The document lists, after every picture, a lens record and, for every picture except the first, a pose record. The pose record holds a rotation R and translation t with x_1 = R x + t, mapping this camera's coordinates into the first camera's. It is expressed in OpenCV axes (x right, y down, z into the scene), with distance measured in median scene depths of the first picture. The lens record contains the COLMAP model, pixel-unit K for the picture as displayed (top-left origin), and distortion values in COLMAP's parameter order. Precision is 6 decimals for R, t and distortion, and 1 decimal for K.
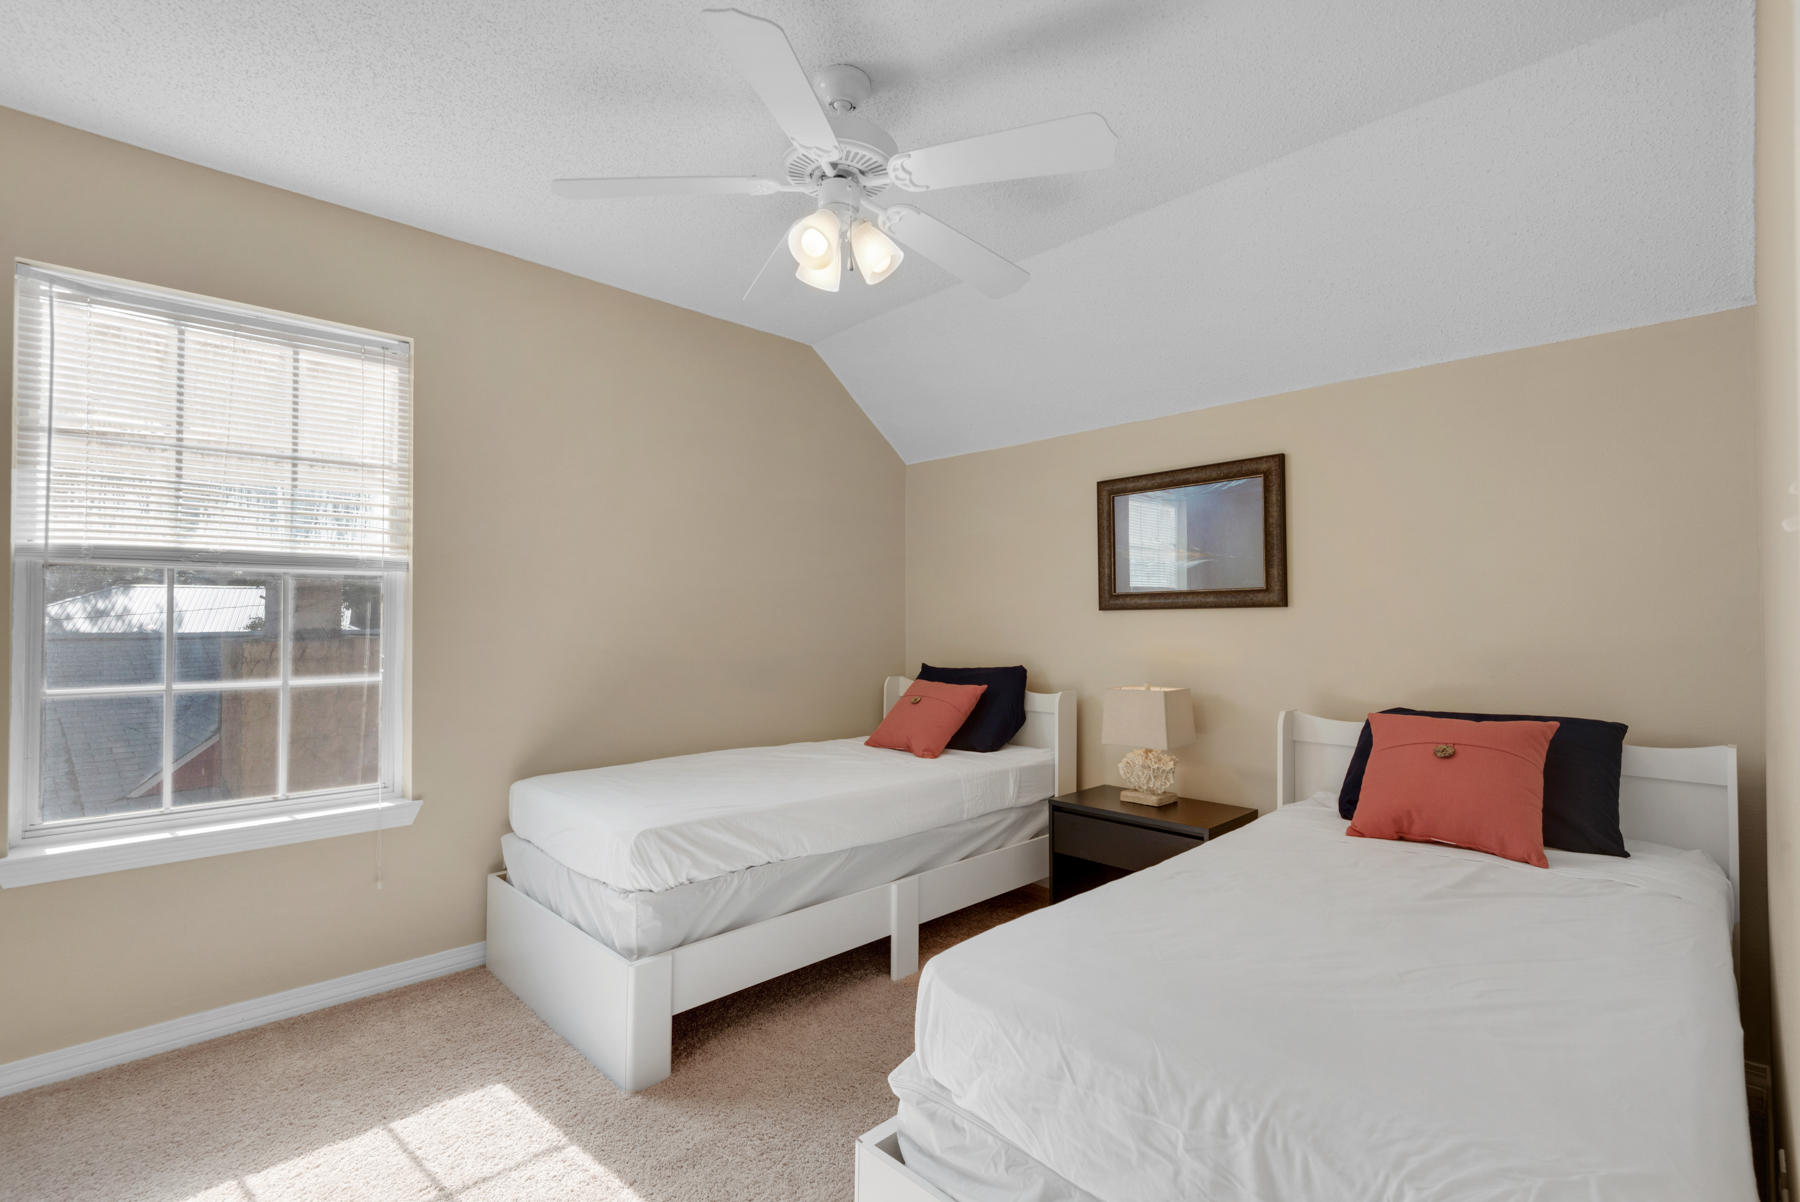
lens RADIAL K [[814.2, 0, 900.1], [0, 814.2, 605.1], [0, 0, 1]] dist [0.030104, -0.016966]
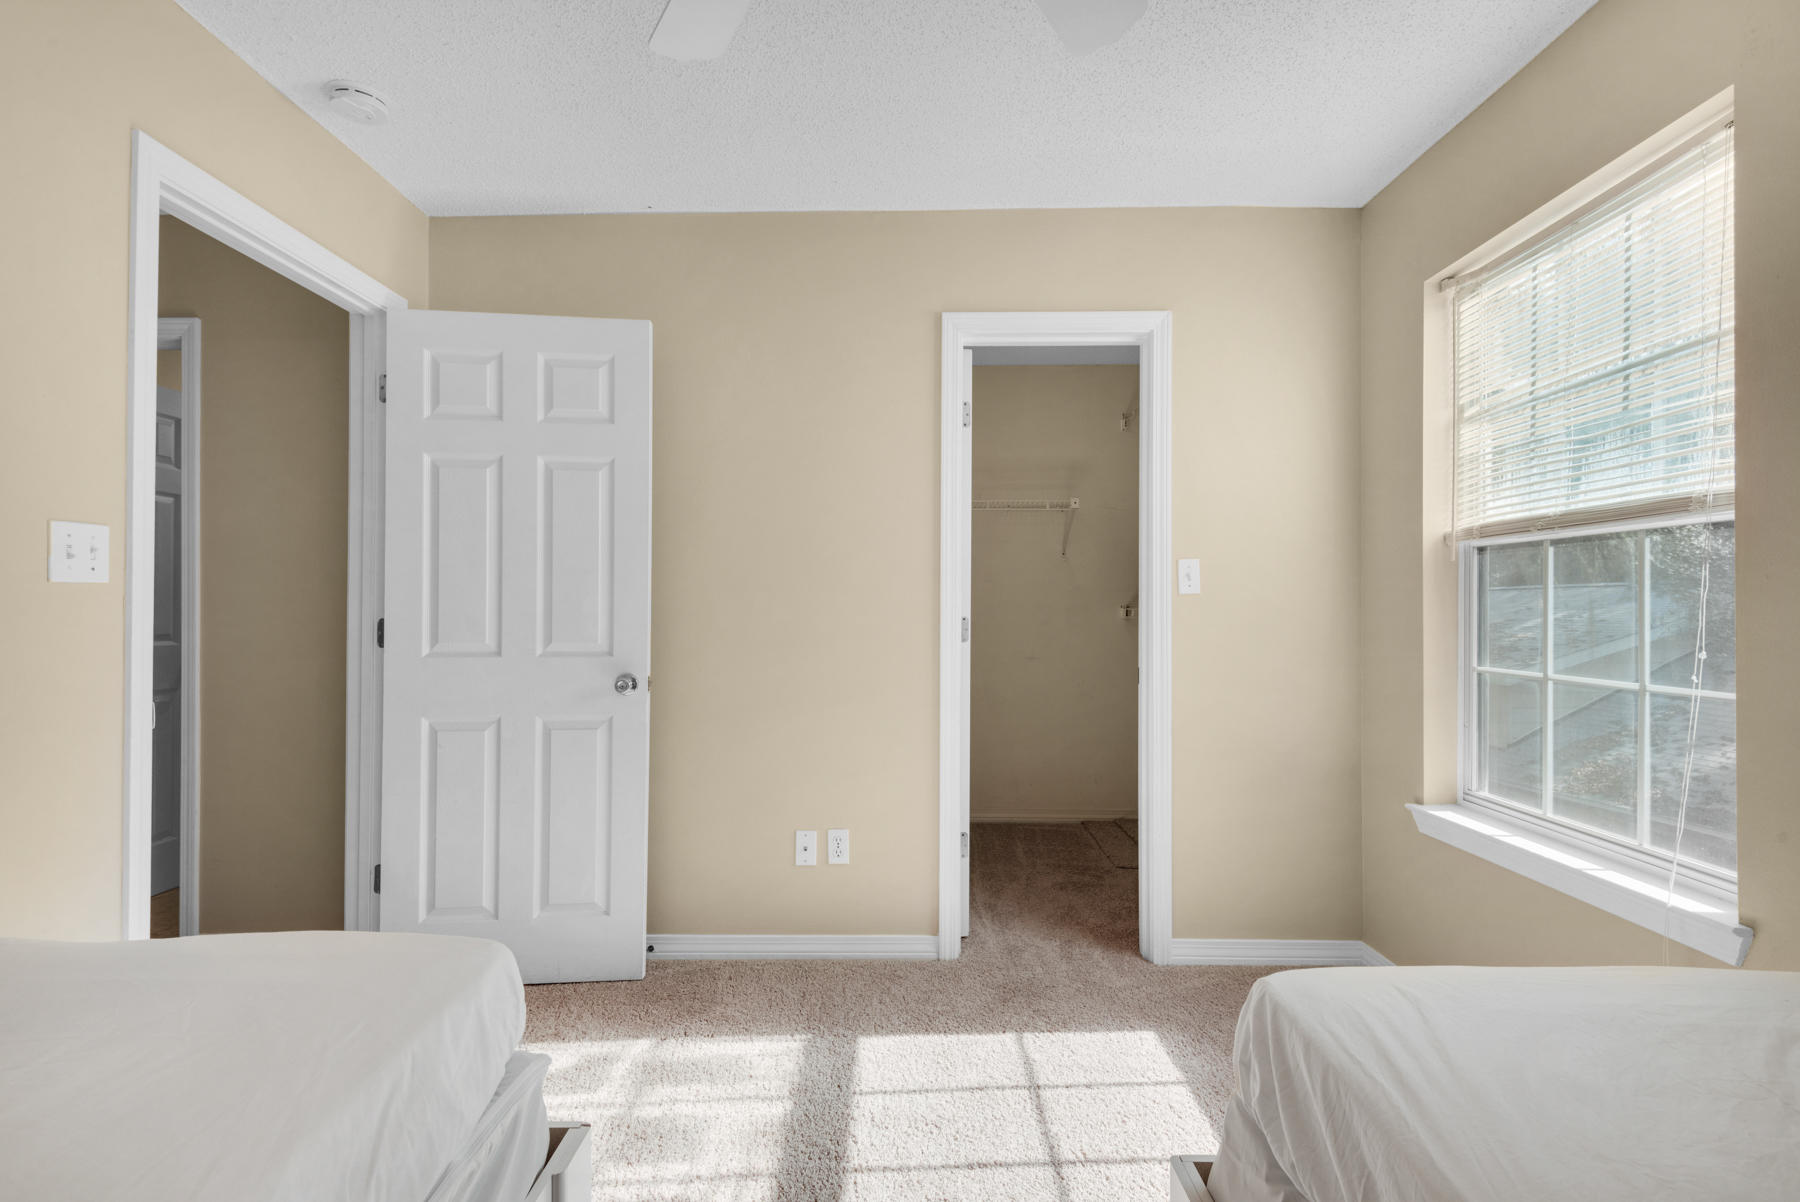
lens RADIAL K [[814.2, 0, 900.1], [0, 814.2, 605.1], [0, 0, 1]] dist [0.030104, -0.016966]
pose [[-0.702326, -0.003743, -0.711845, 0.208664], [0.018156, 0.999567, -0.023168, 0.030711], [0.711624, -0.029196, -0.701954, 1.053389]]
